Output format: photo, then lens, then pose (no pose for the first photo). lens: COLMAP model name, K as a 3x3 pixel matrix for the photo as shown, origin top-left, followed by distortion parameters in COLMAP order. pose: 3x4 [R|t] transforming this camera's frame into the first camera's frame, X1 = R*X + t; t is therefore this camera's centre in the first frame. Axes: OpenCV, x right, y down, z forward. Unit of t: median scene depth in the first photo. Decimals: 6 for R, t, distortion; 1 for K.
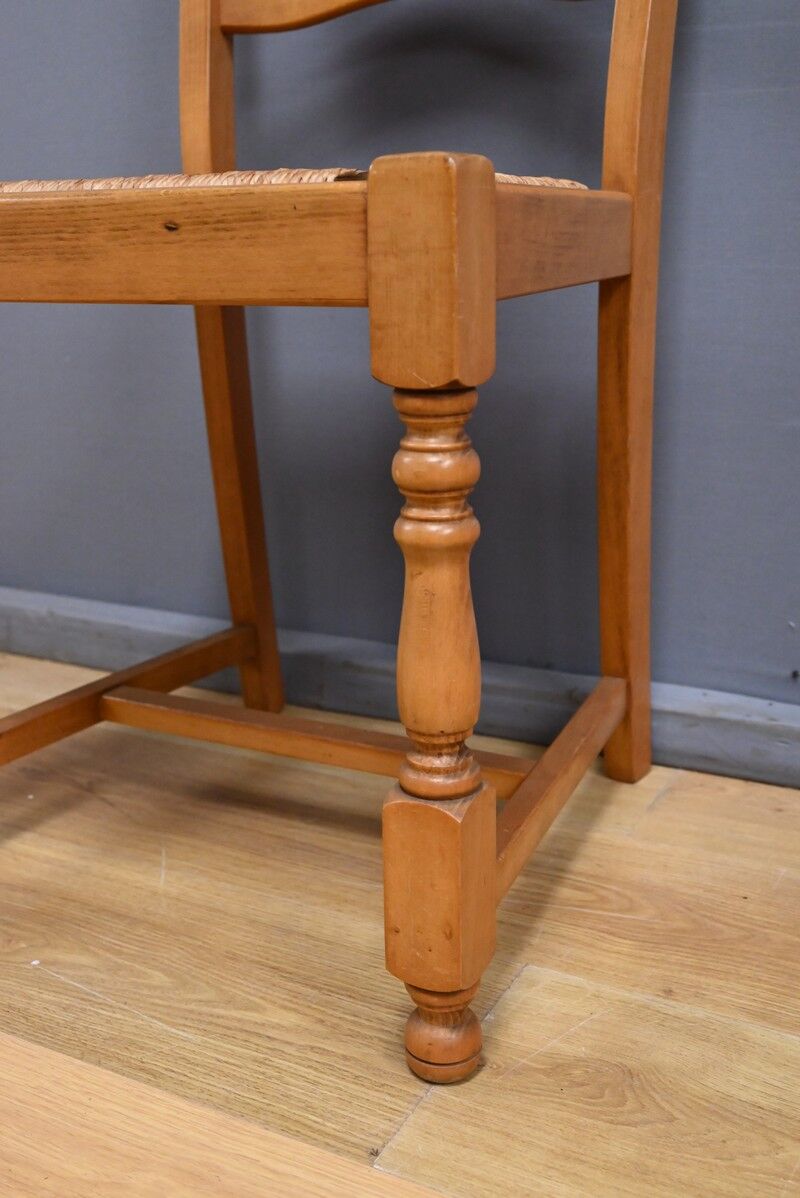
lens RADIAL K [[1314.3, 0, 400.0], [0, 1314.3, 599.0], [0, 0, 1]] dist [-0.001298, 0.012194]
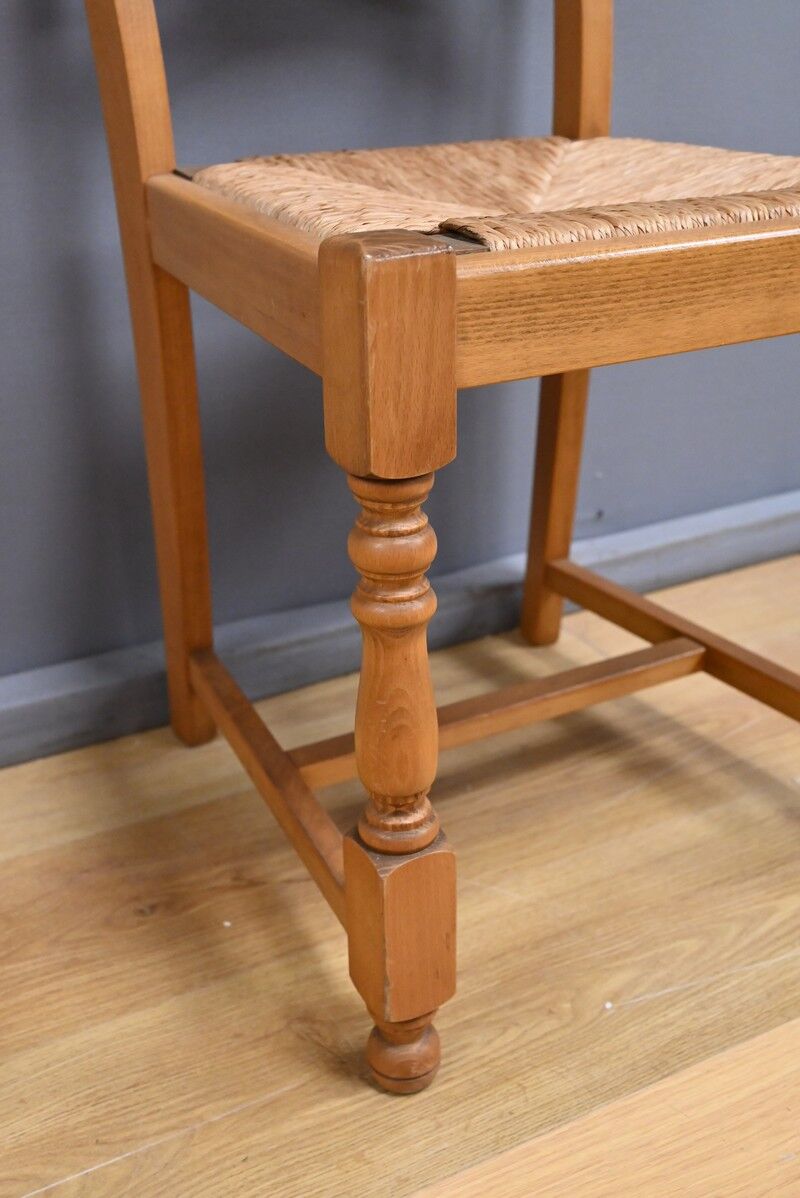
lens RADIAL K [[1314.3, 0, 400.0], [0, 1314.3, 599.0], [0, 0, 1]] dist [-0.001298, 0.012194]
pose [[0.552536, -0.341234, 0.760436, -1.196420], [0.229216, 0.939384, 0.254985, -0.349947], [-0.801351, 0.033416, 0.597260, 0.628540]]
